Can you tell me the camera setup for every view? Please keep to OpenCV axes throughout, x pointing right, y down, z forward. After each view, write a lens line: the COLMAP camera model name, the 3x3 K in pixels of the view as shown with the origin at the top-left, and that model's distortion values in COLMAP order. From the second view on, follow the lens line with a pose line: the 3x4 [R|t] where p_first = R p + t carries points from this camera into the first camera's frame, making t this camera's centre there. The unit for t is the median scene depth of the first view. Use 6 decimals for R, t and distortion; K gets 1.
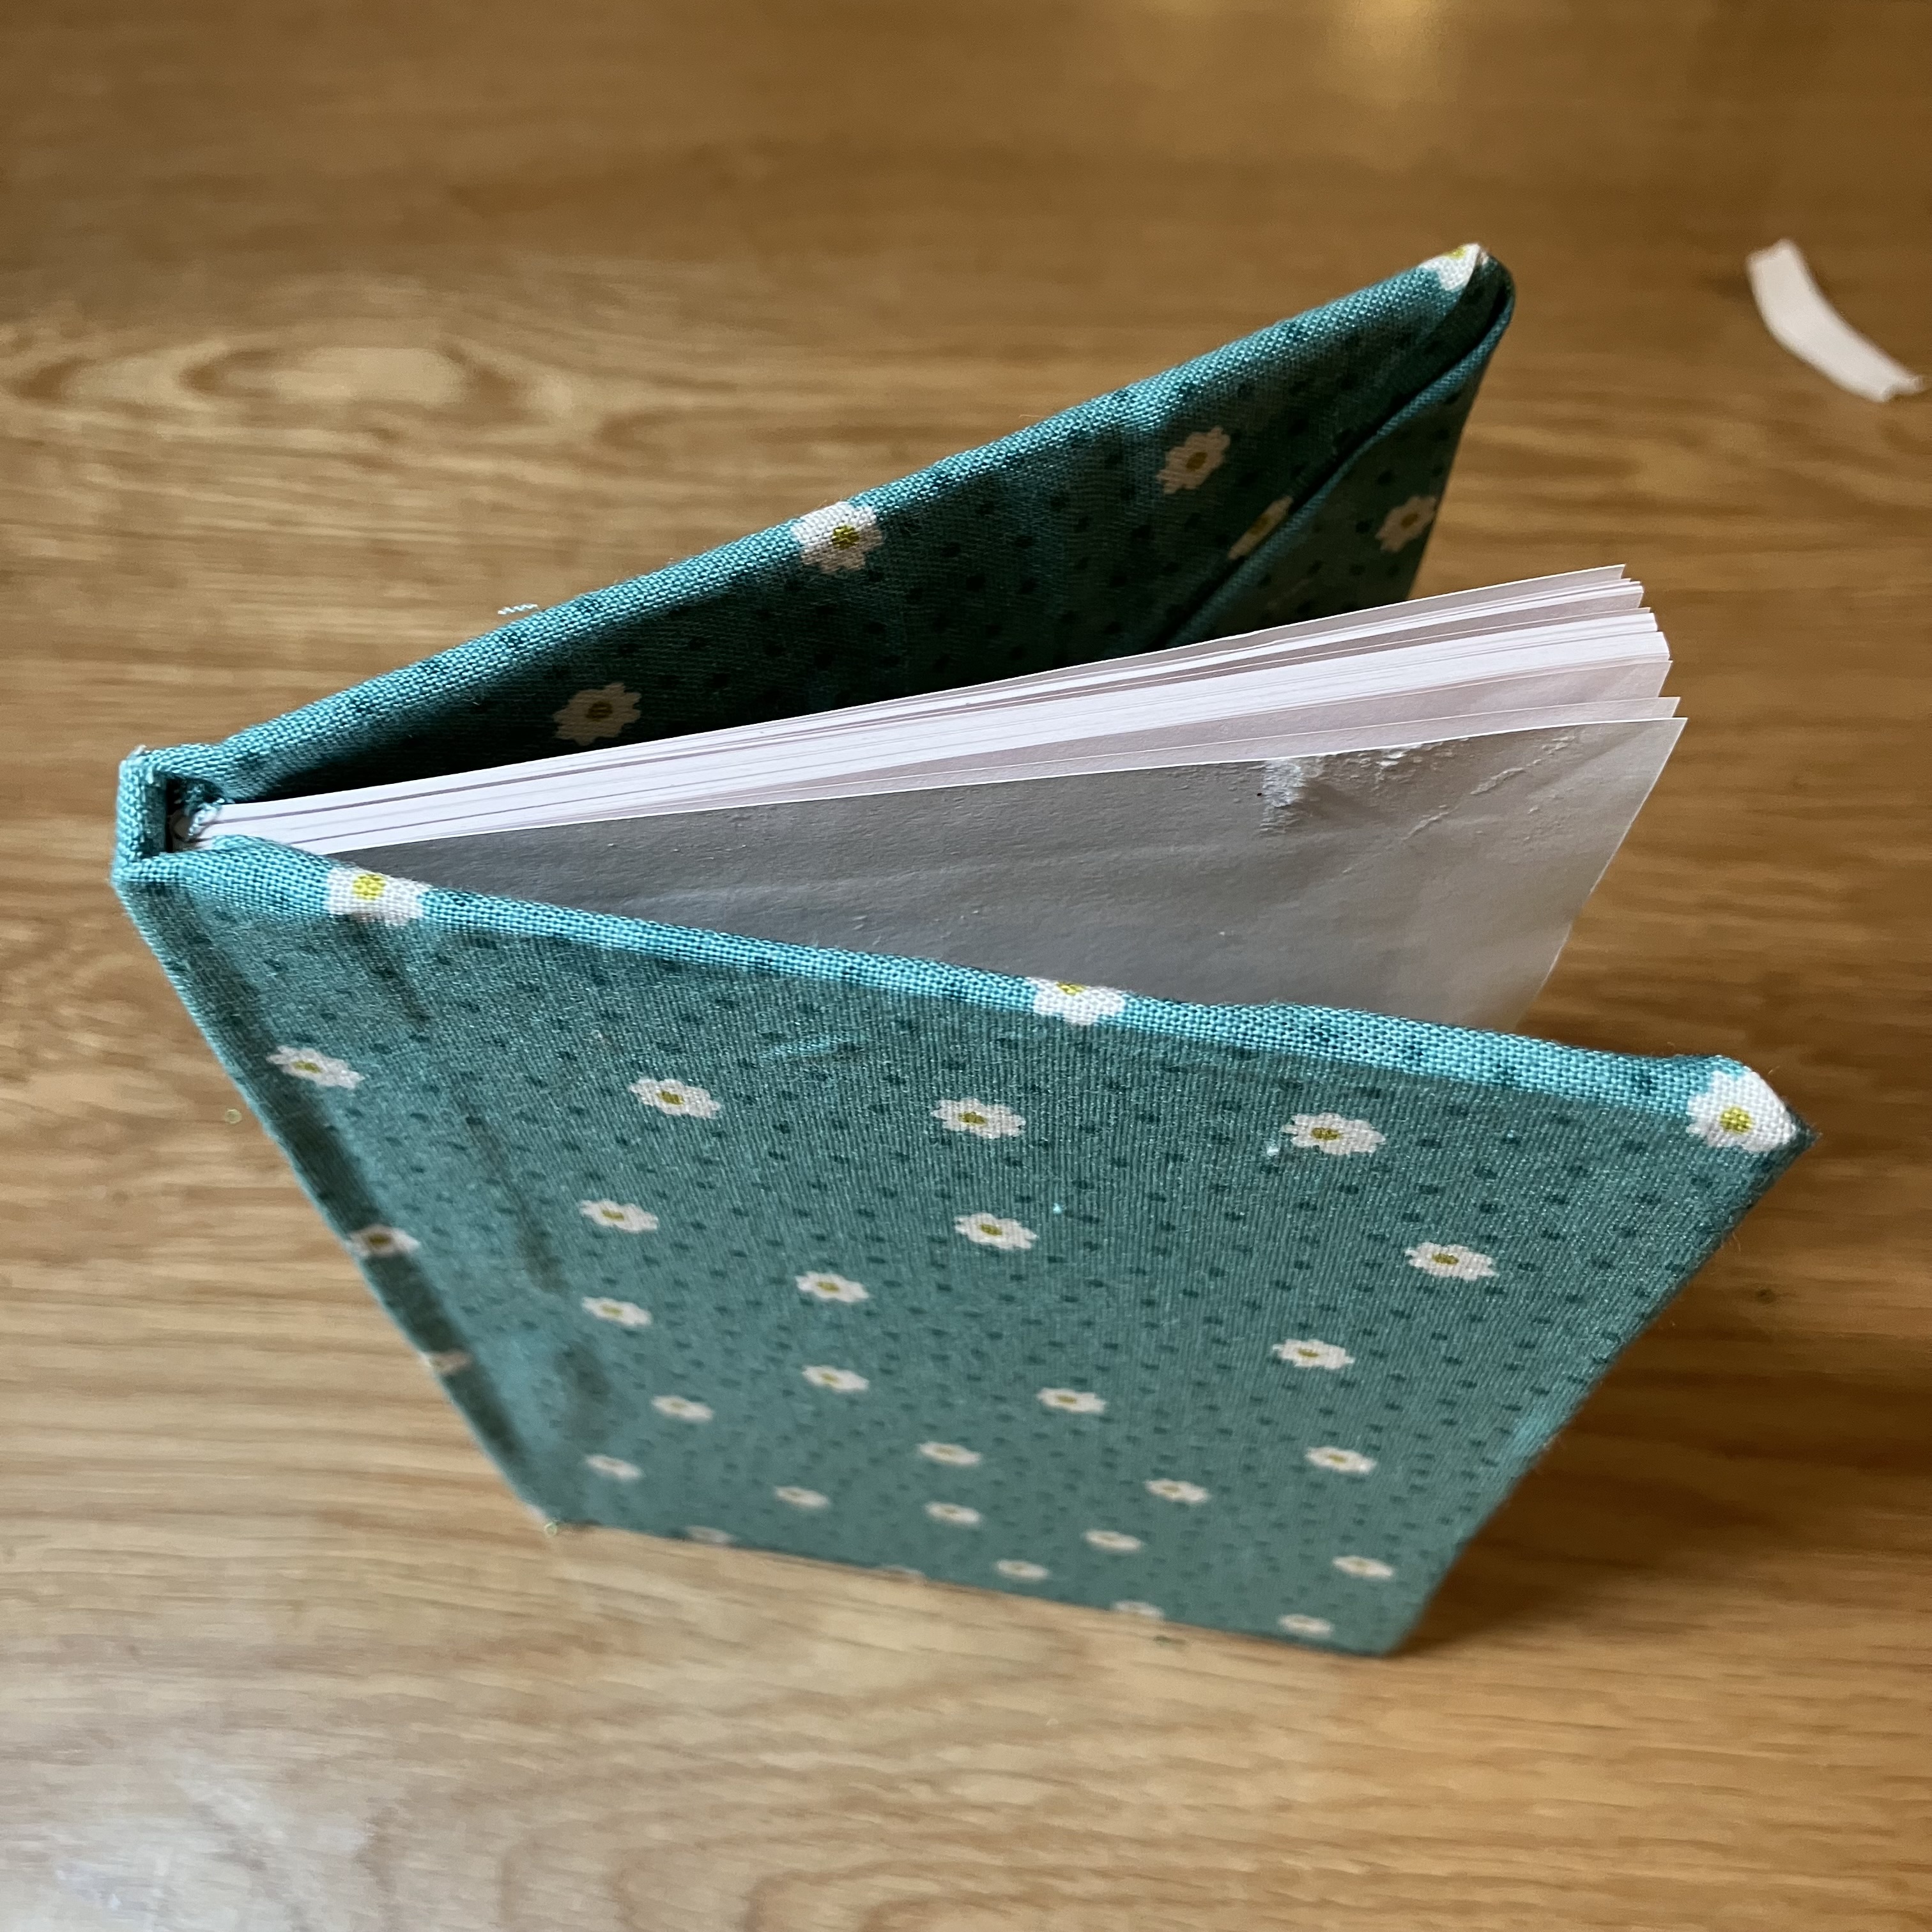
lens RADIAL K [[2187.9, 0, 963.5], [0, 2187.9, 965.3], [0, 0, 1]] dist [-0.002113, 0.000000]
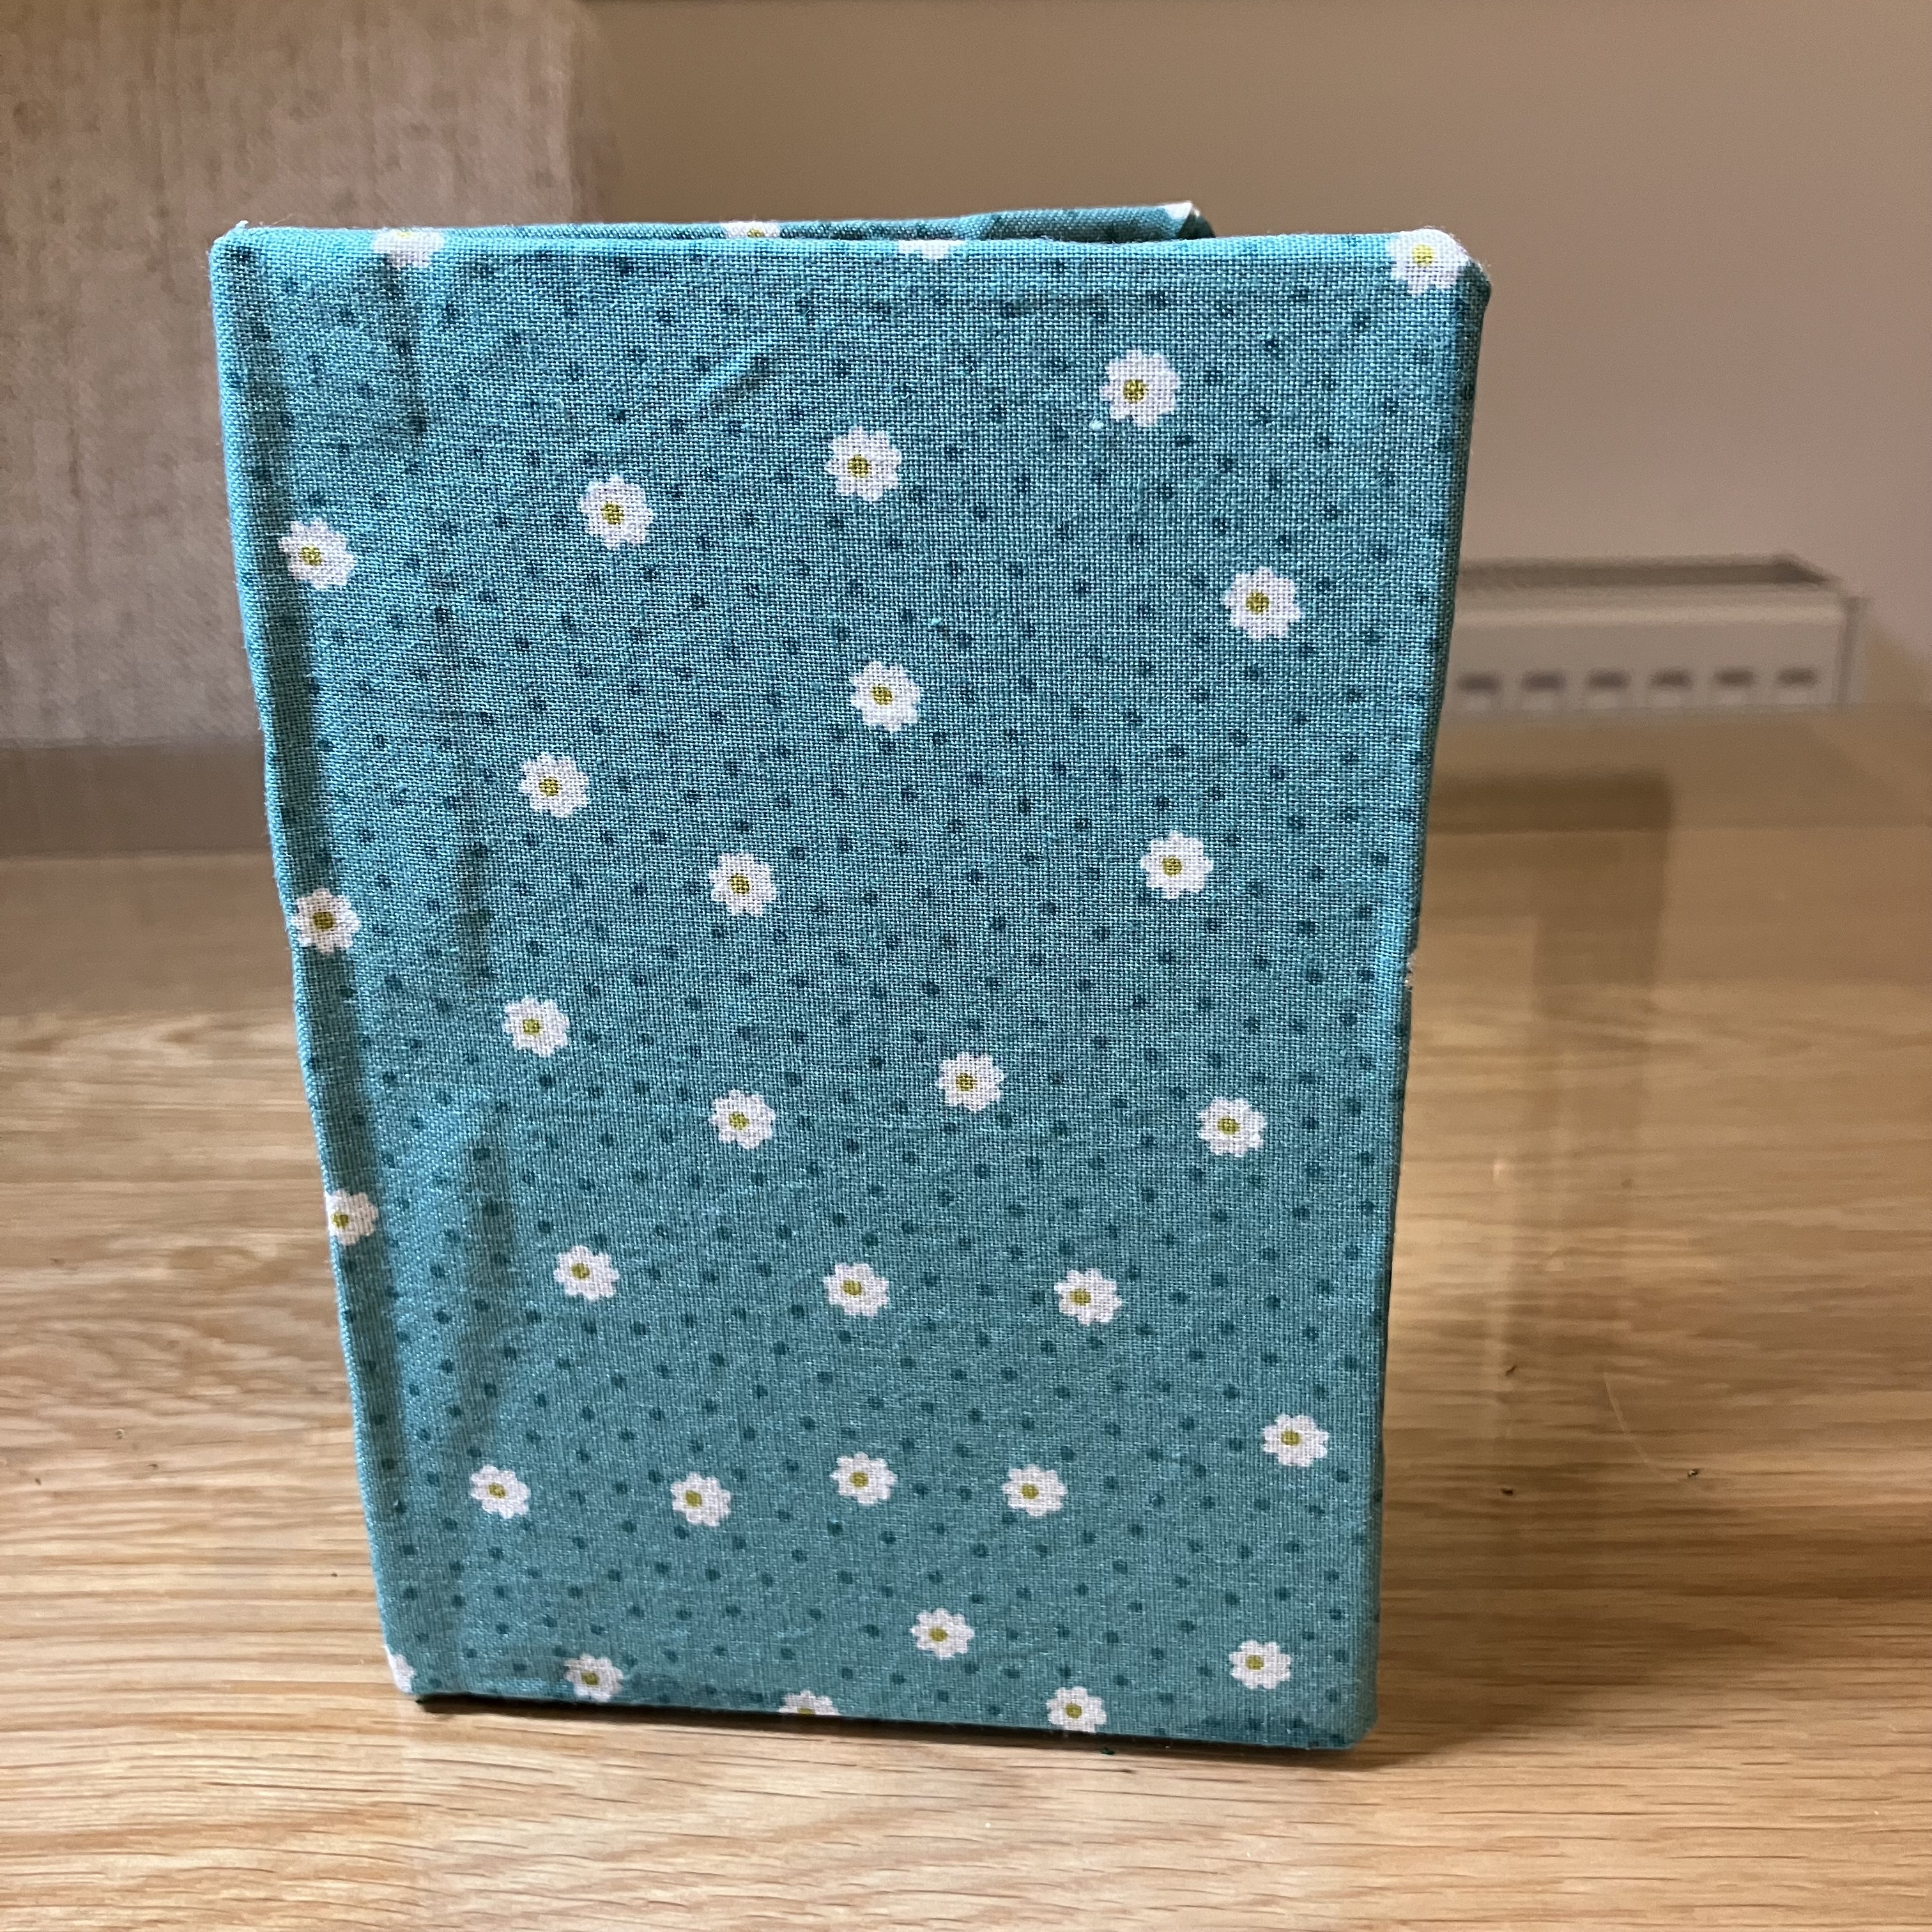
lens RADIAL K [[2187.9, 0, 965.1], [0, 2187.9, 964.3], [0, 0, 1]] dist [-0.002113, 0.000000]
pose [[0.998040, -0.026679, 0.056610, -0.007937], [0.056629, 0.770056, -0.635458, 0.628718], [-0.026640, 0.637418, 0.770057, 0.125696]]
